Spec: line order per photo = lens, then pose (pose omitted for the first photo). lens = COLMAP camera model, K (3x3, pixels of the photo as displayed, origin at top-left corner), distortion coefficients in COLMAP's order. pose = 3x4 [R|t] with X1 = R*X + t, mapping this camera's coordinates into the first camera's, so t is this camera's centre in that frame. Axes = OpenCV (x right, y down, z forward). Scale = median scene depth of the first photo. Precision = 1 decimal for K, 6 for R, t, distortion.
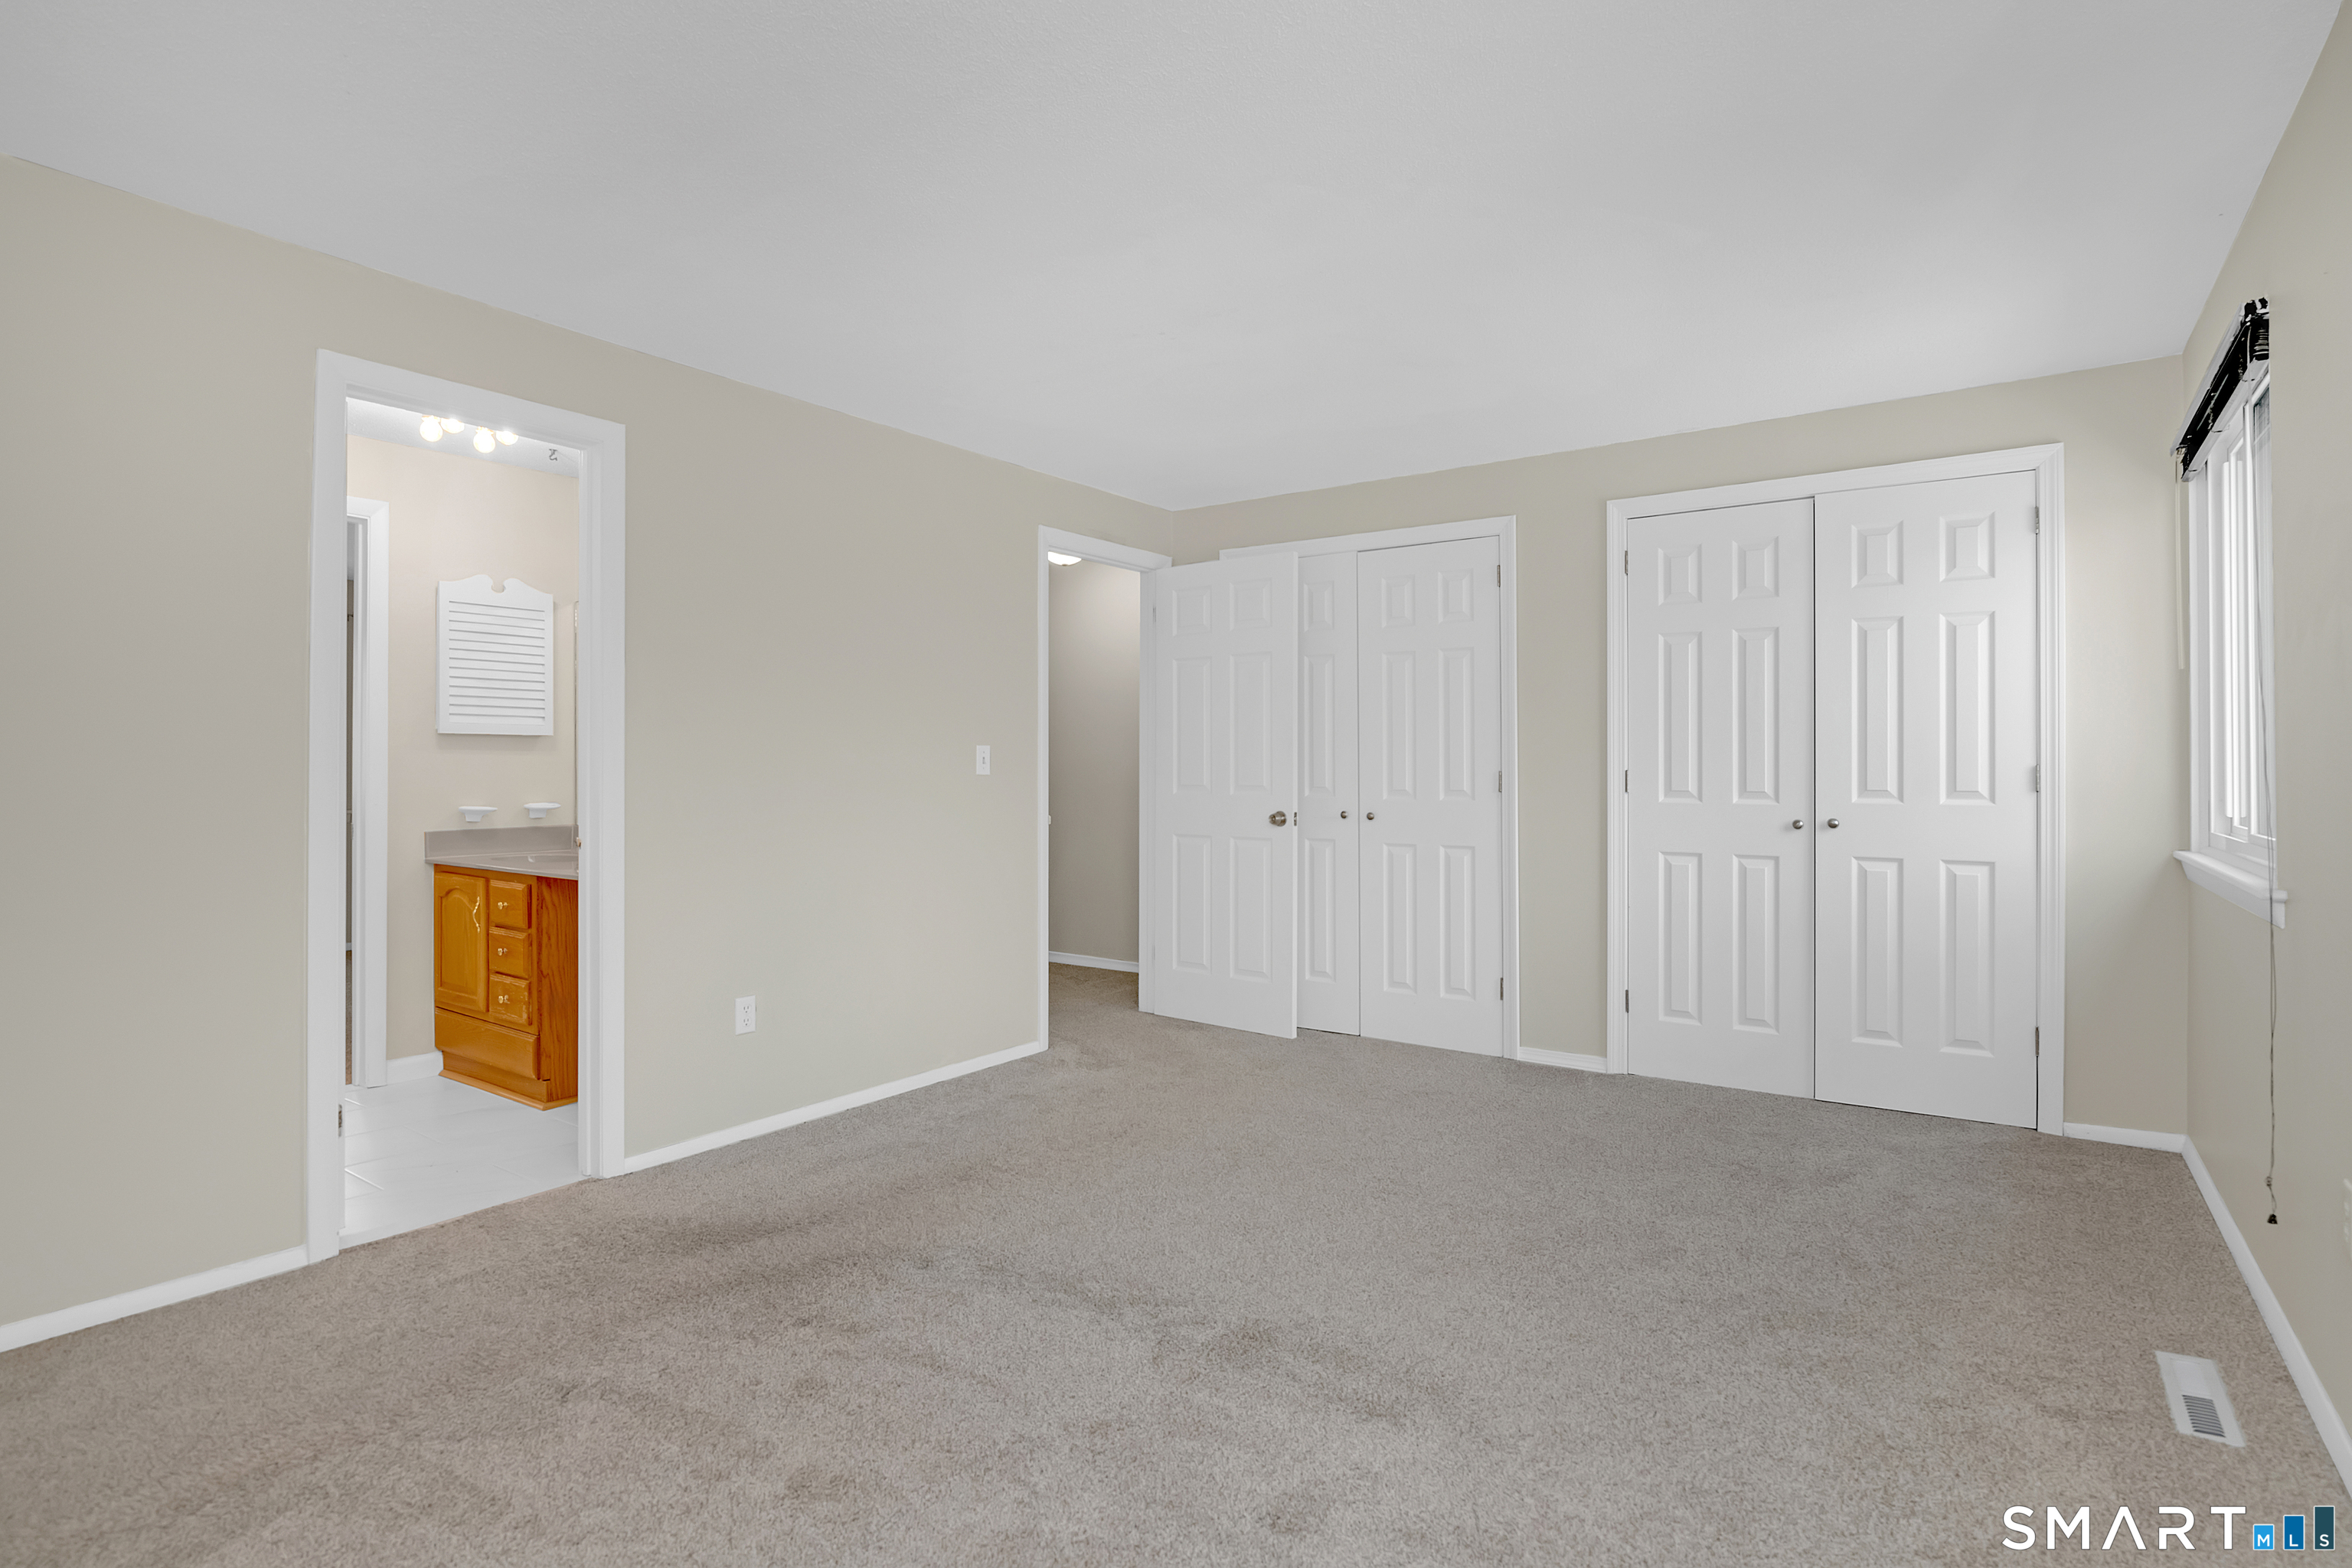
lens RADIAL K [[1159.6, 0, 1185.7], [0, 1159.6, 767.8], [0, 0, 1]] dist [-0.015384, -0.000234]
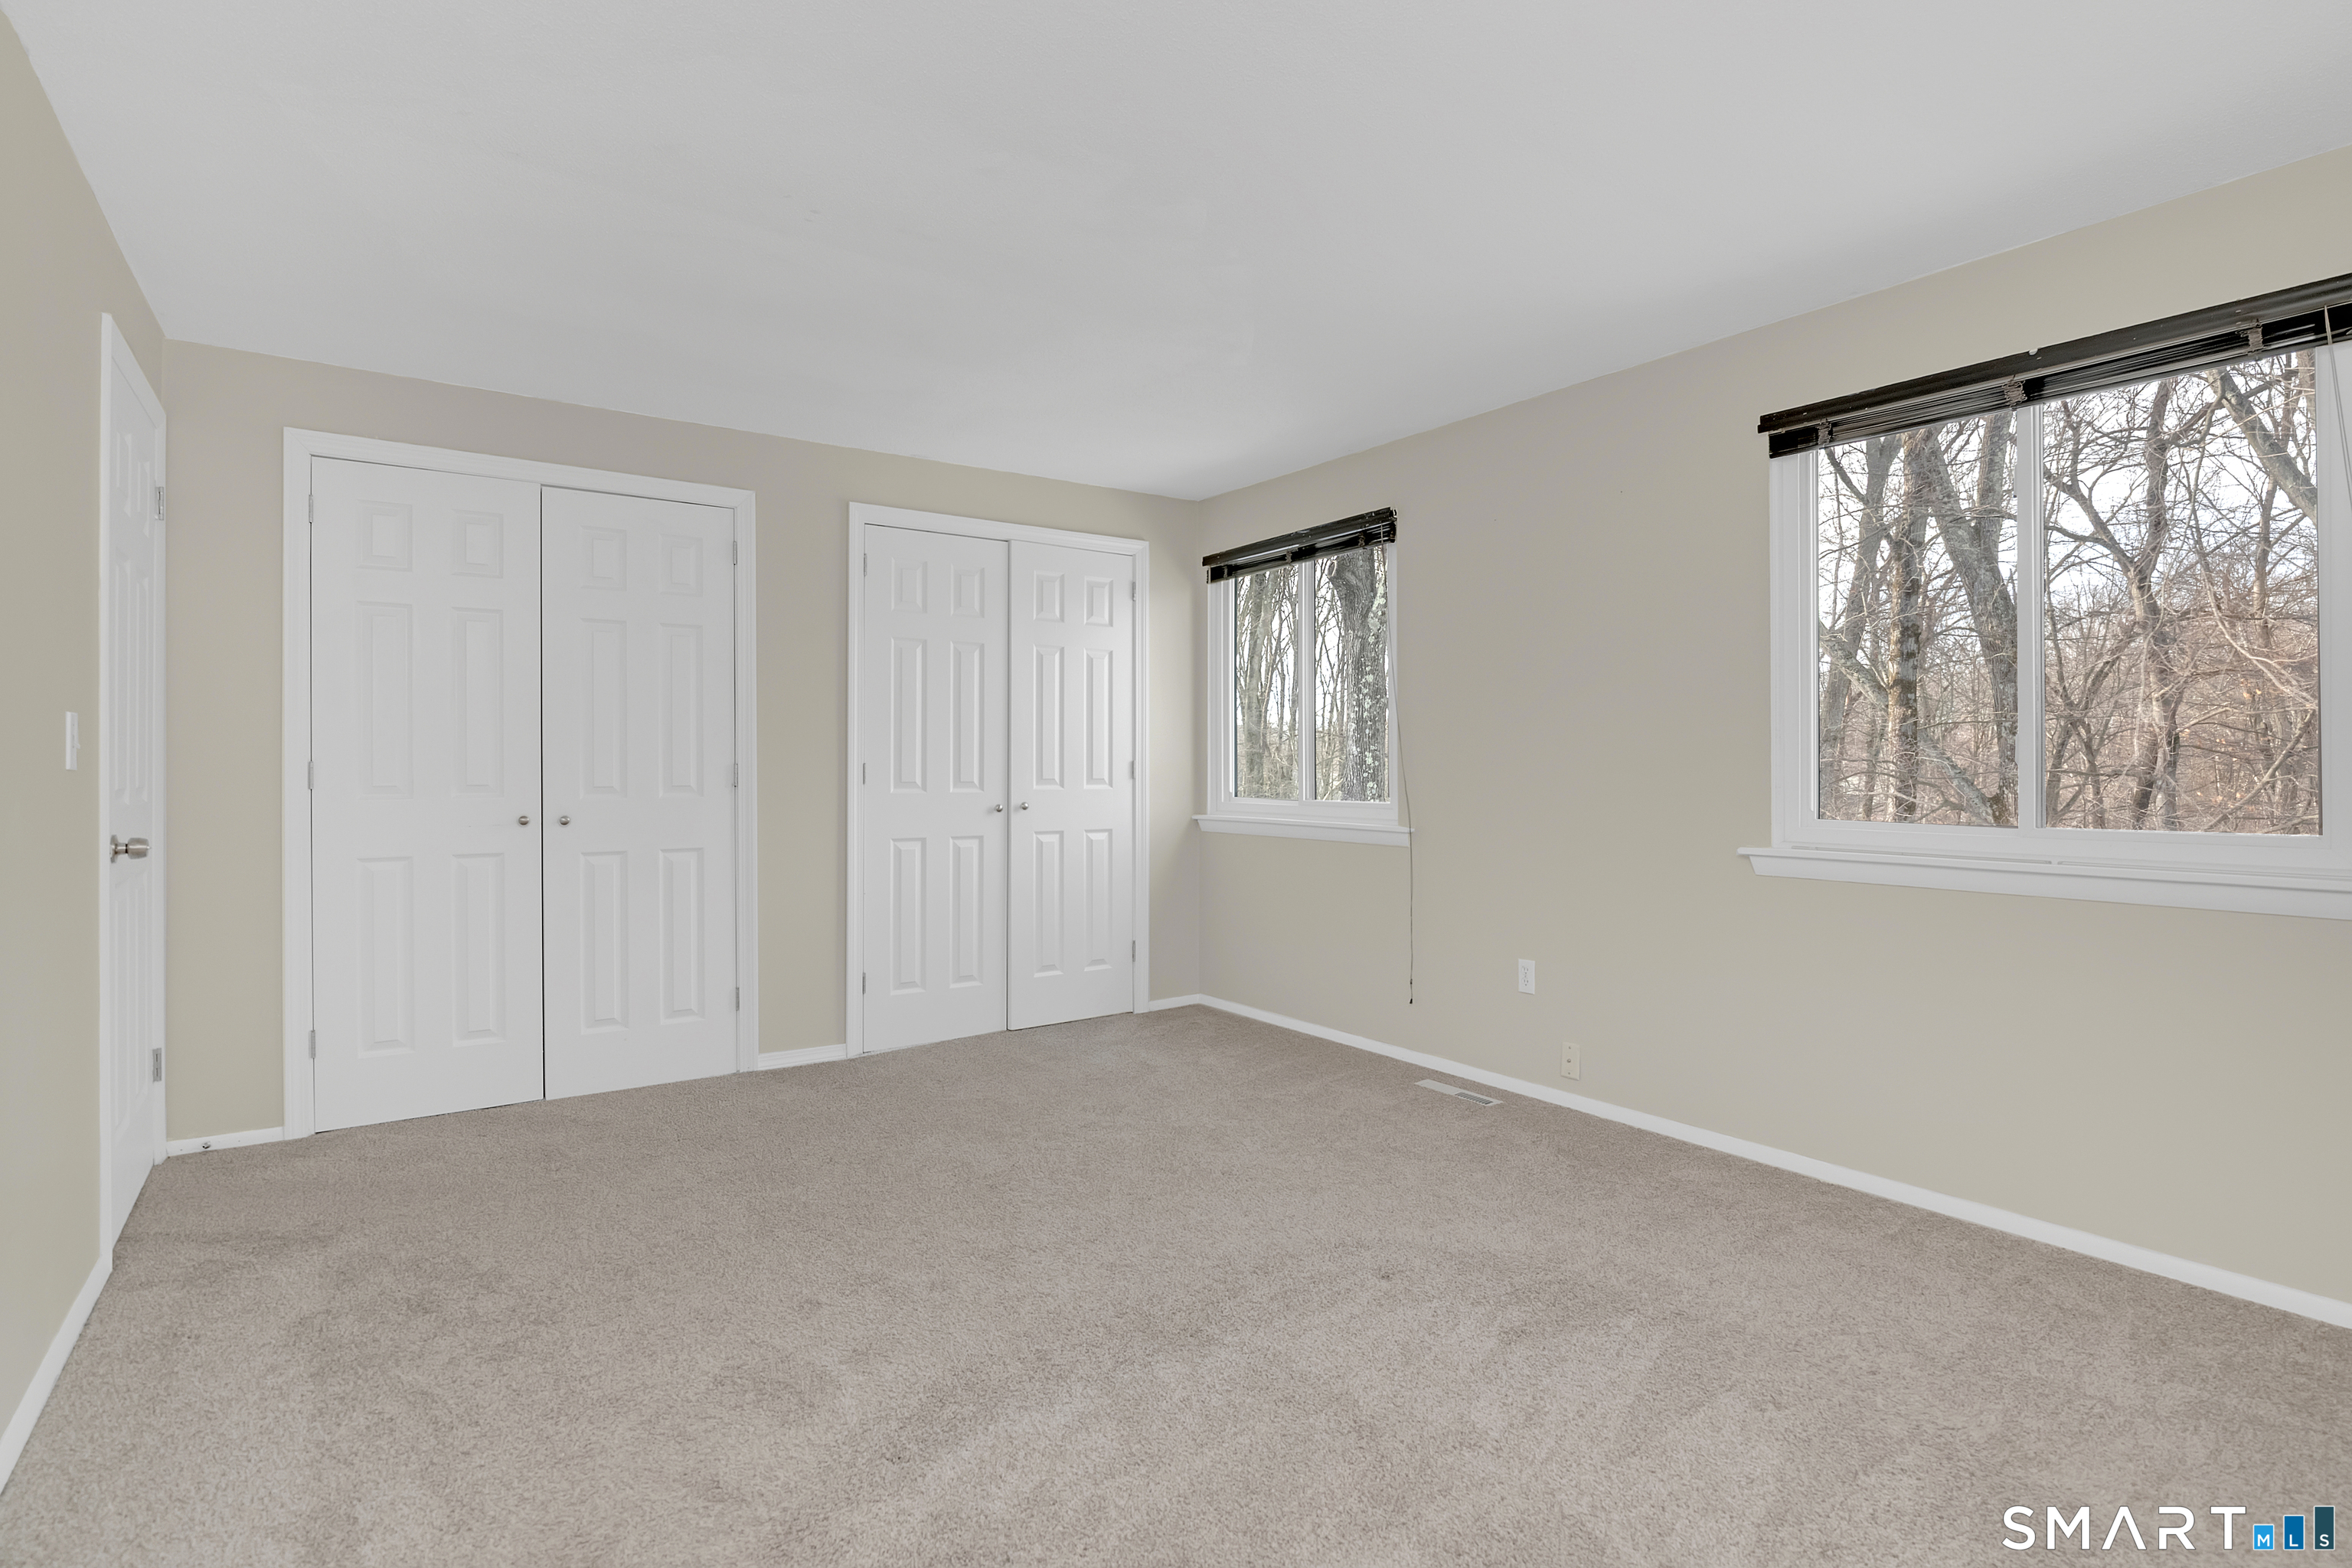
lens RADIAL K [[1159.6, 0, 1185.7], [0, 1159.6, 767.8], [0, 0, 1]] dist [-0.015384, -0.000234]
pose [[0.328533, -0.000273, 0.944493, -0.526280], [-0.000122, 1.000000, 0.000331, 0.005848], [-0.944493, -0.000224, 0.328533, 0.390887]]
